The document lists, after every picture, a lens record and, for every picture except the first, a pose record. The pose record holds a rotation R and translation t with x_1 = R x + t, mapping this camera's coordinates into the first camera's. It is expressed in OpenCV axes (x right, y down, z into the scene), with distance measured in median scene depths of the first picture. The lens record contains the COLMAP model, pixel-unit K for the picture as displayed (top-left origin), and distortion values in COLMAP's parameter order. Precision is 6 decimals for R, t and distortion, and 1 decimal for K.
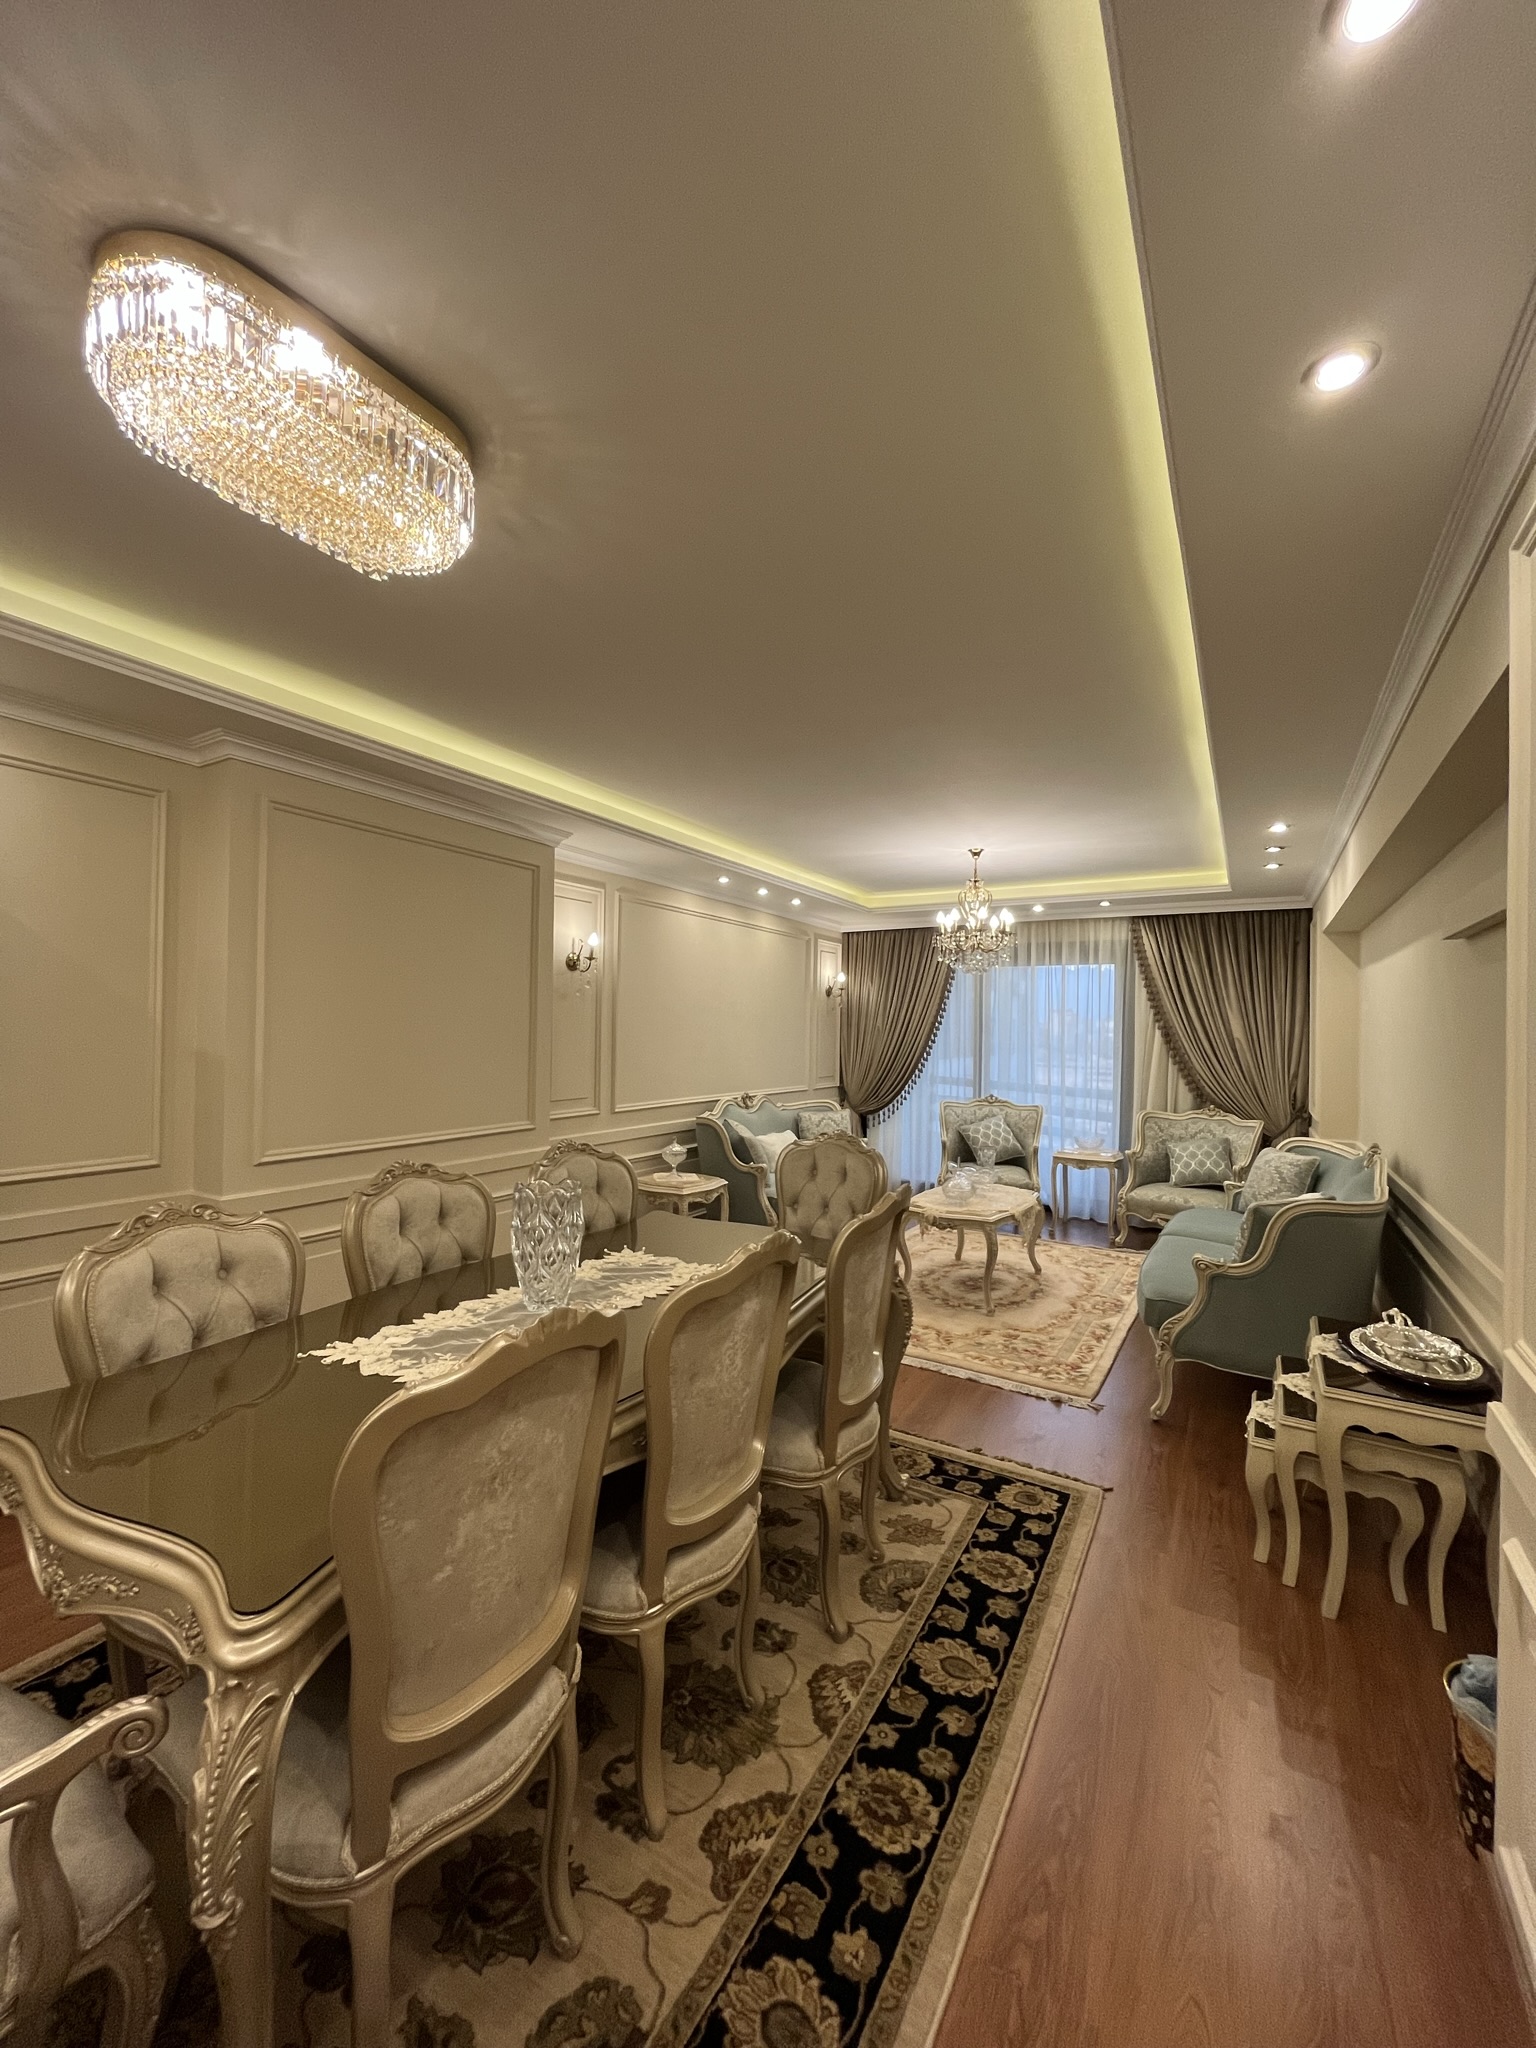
lens RADIAL K [[826.4, 0, 775.9], [0, 826.4, 1014.0], [0, 0, 1]] dist [-0.002399, 0.000278]
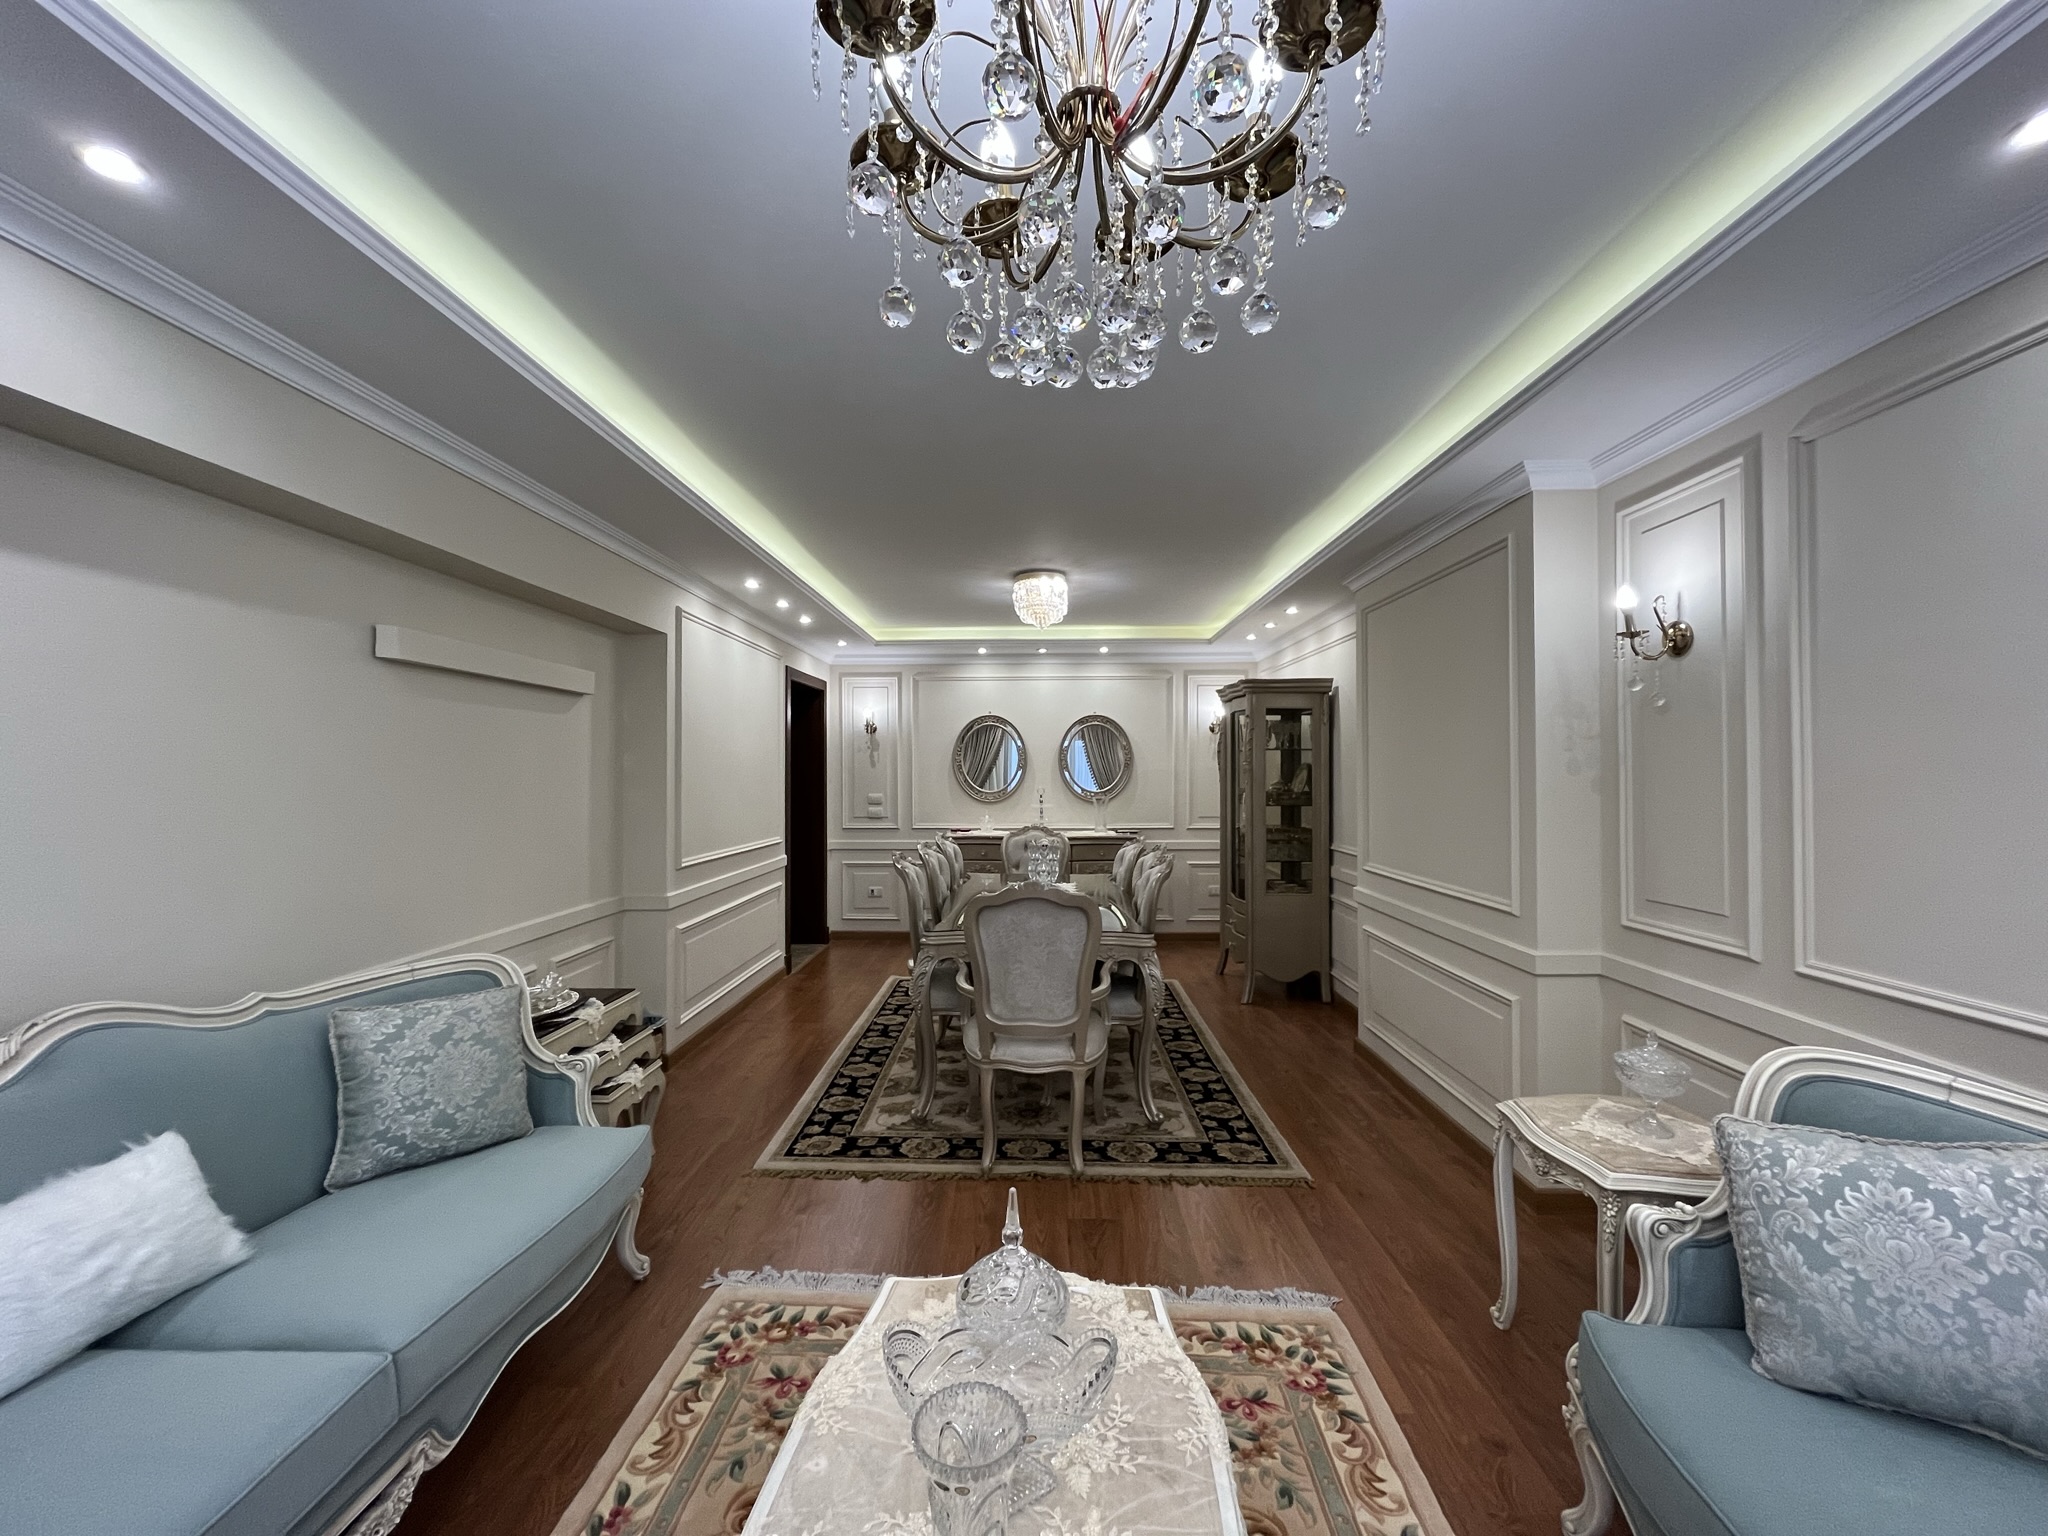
lens RADIAL K [[826.4, 0, 1021.4], [0, 826.4, 767.9], [0, 0, 1]] dist [-0.002399, 0.000278]
pose [[-0.878272, -0.020788, -0.477709, 0.612197], [-0.007810, 0.999545, -0.029138, 0.058110], [0.478098, -0.021860, -0.878035, 2.137488]]
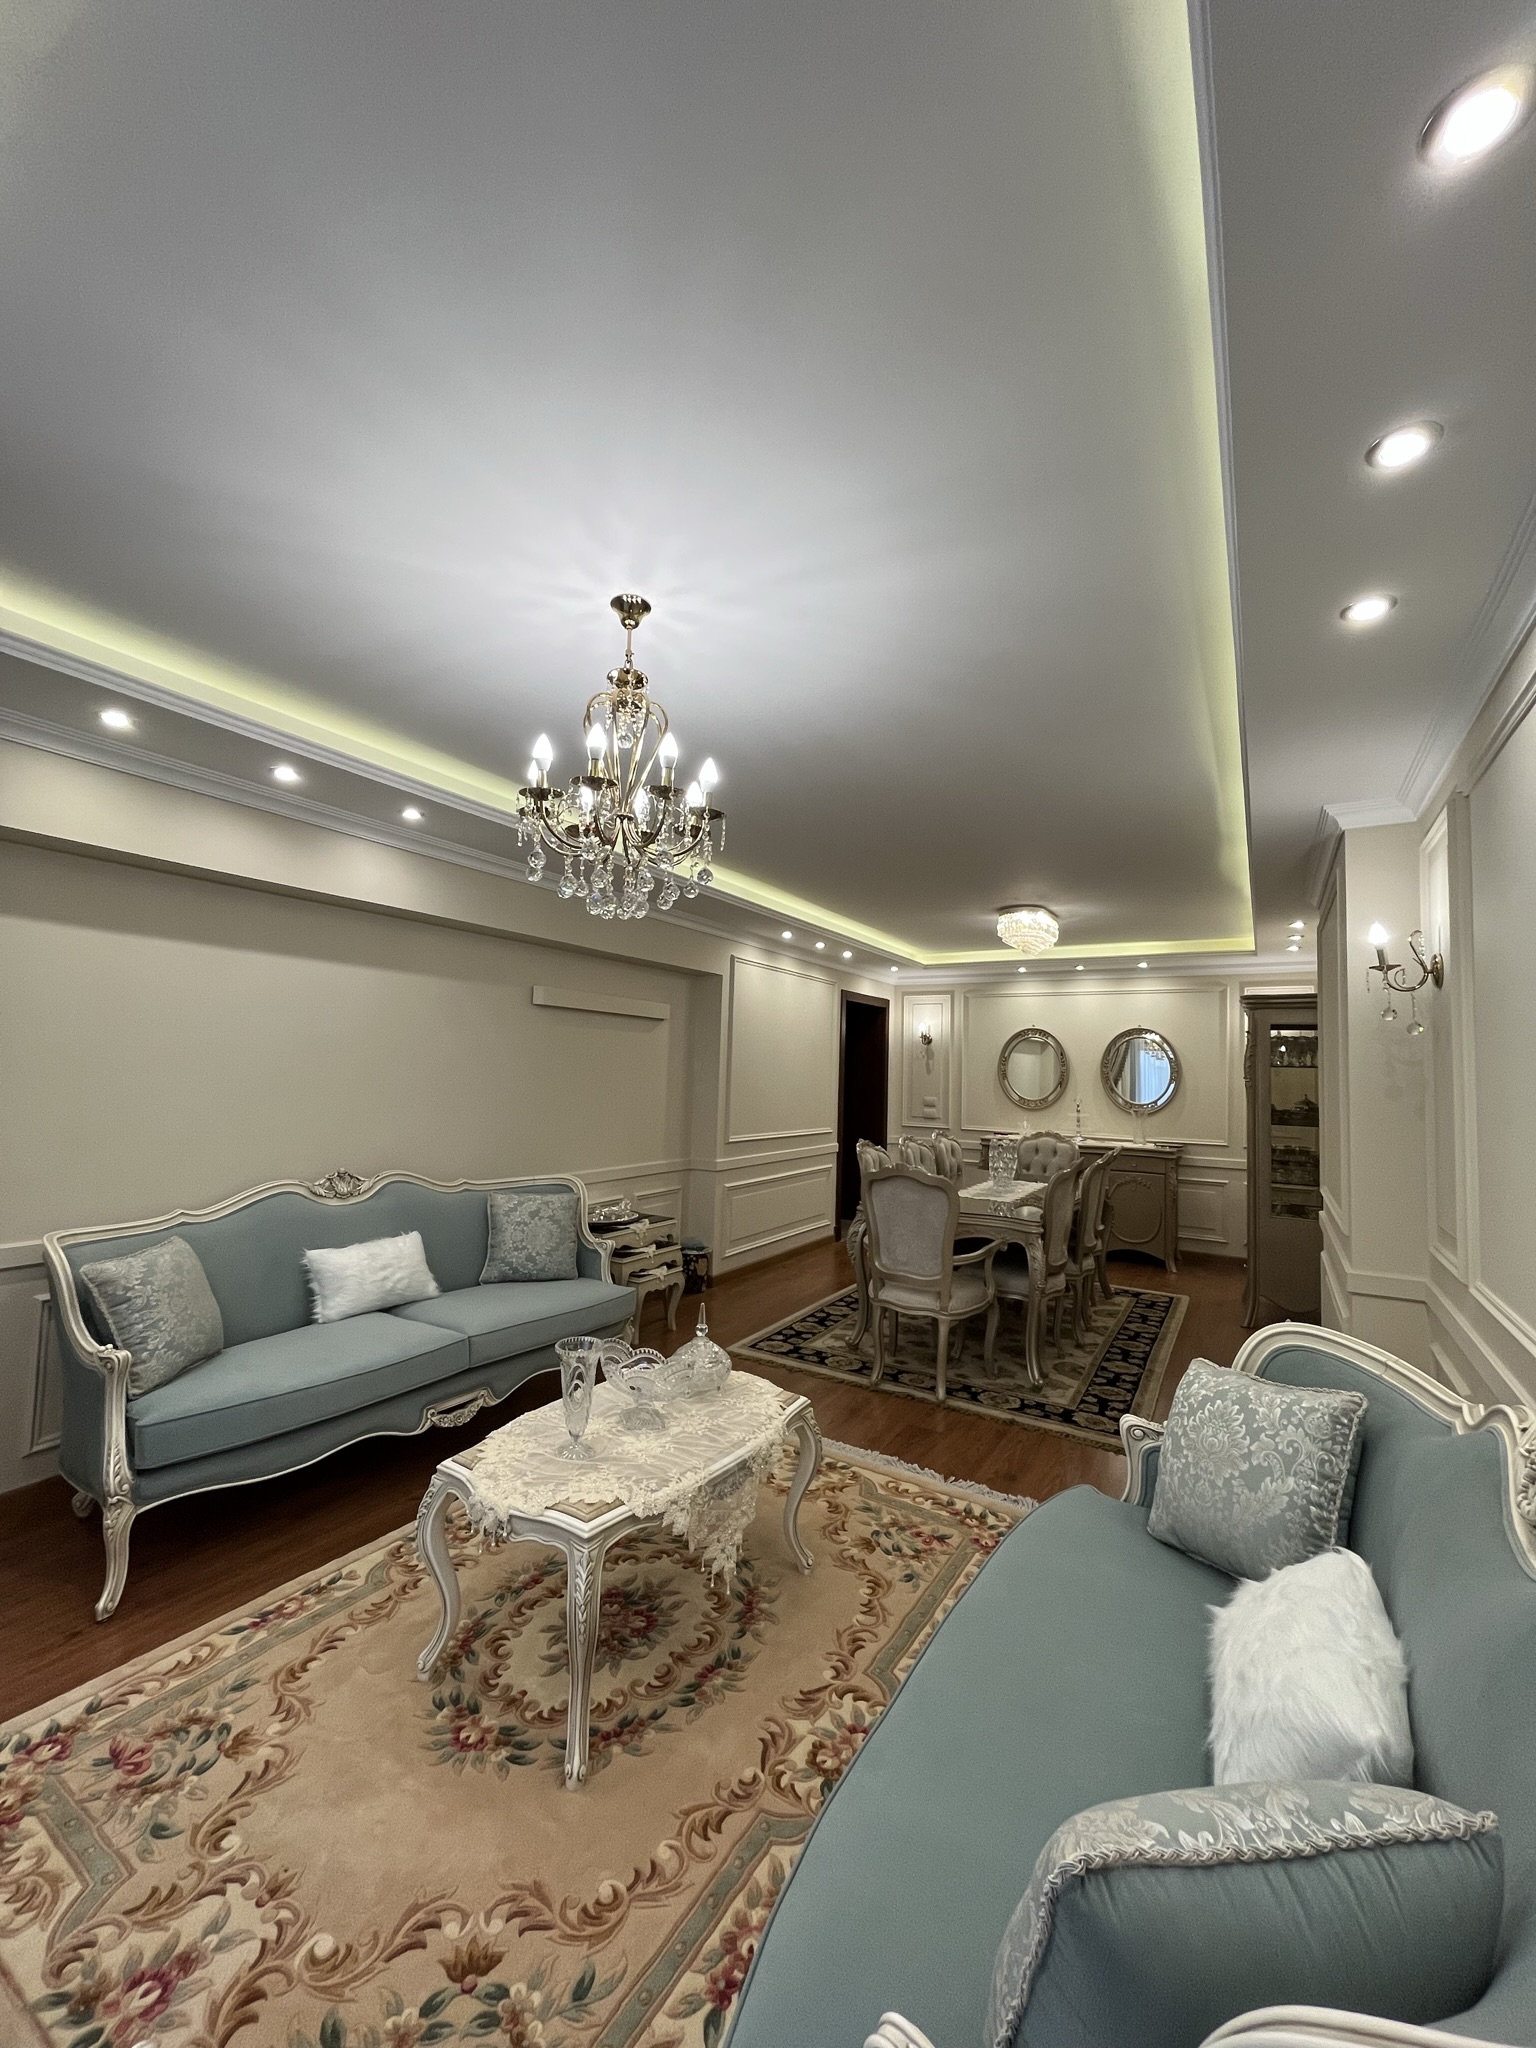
lens RADIAL K [[826.4, 0, 767.8], [0, 826.4, 1021.3], [0, 0, 1]] dist [-0.002399, 0.000278]
pose [[-0.998678, -0.046798, 0.021248, 0.301326], [-0.048291, 0.995918, -0.076254, 0.051044], [-0.017593, -0.077179, -0.996862, 2.622639]]
